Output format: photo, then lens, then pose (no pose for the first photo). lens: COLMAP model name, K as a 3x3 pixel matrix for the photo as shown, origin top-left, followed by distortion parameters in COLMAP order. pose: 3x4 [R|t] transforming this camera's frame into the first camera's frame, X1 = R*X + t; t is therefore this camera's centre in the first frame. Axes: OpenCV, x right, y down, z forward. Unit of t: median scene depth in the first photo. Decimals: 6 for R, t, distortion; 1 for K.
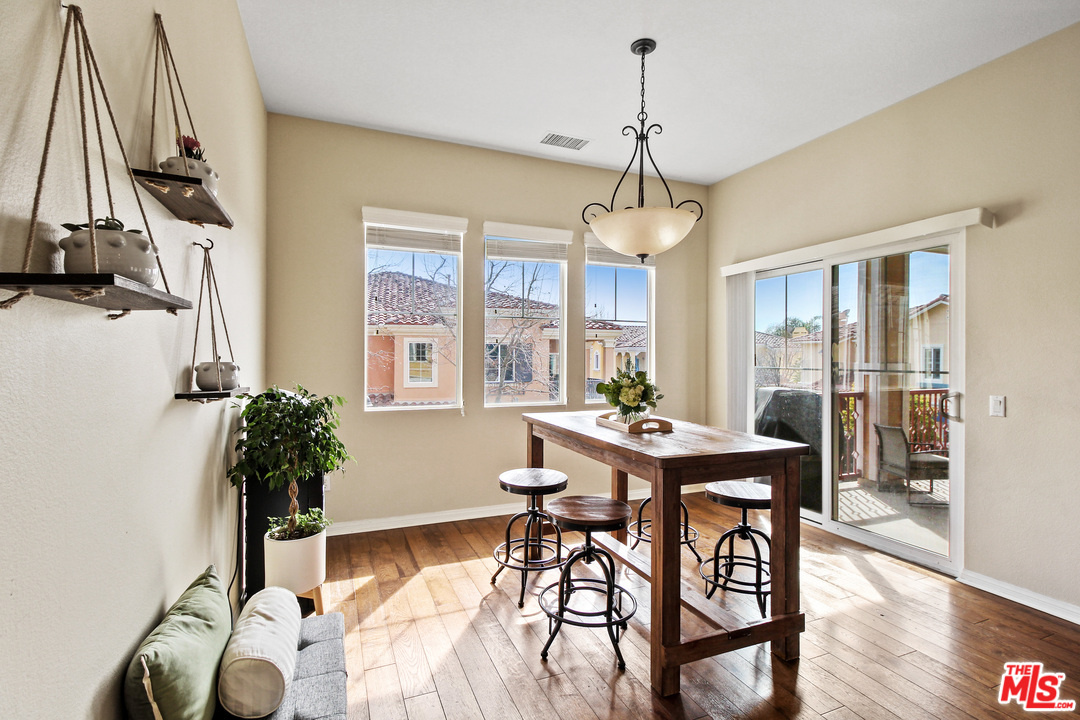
lens RADIAL K [[516.2, 0, 542.1], [0, 516.2, 358.5], [0, 0, 1]] dist [0.002052, 0.000187]
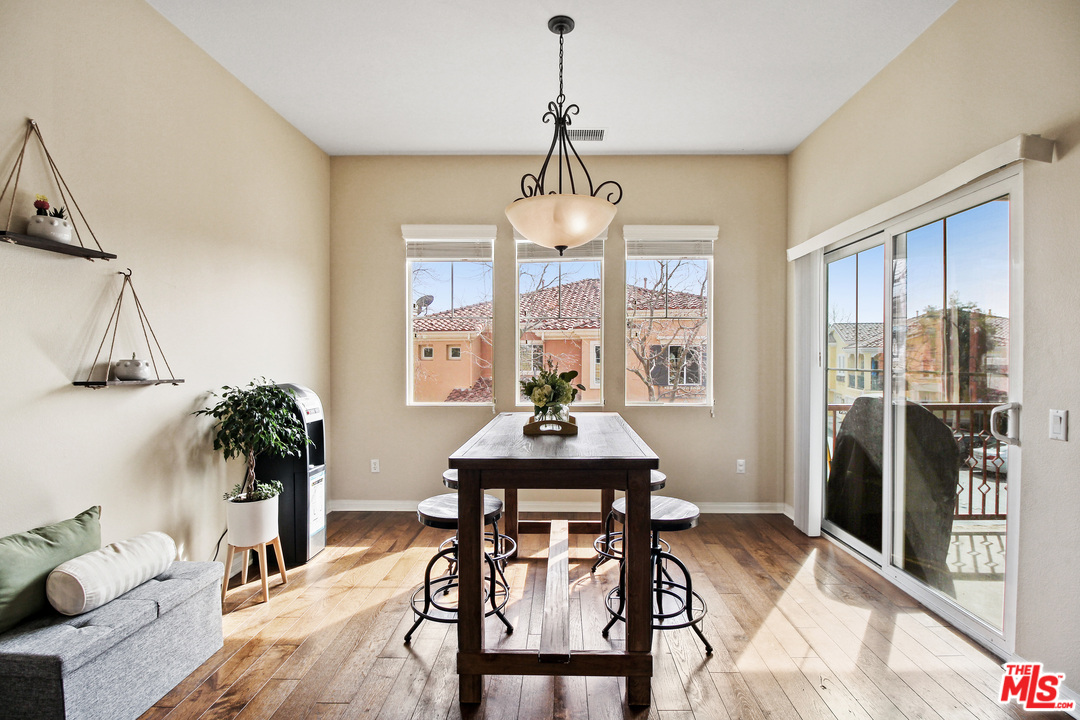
lens RADIAL K [[509.1, 0, 555.9], [0, 509.1, 366.5], [0, 0, 1]] dist [0.001283, -0.015300]
pose [[0.917718, 0.002074, -0.397227, 0.555903], [0.002017, 0.999949, 0.009879, 0.008758], [0.397227, -0.009868, 0.917667, 0.142074]]
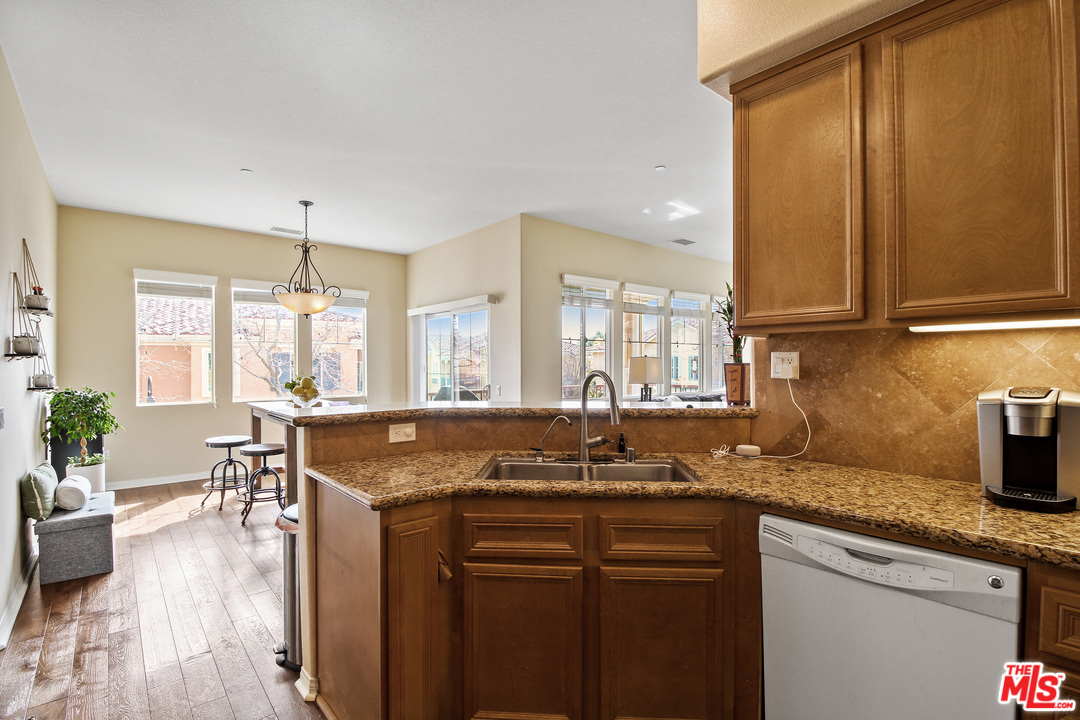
lens RADIAL K [[502.2, 0, 544.5], [0, 502.2, 367.4], [0, 0, 1]] dist [0.000132, -0.014883]
pose [[0.949875, -0.008723, 0.312507, 0.444956], [0.007689, 0.999960, 0.004542, -0.008976], [-0.312534, -0.001912, 0.949905, -1.004297]]
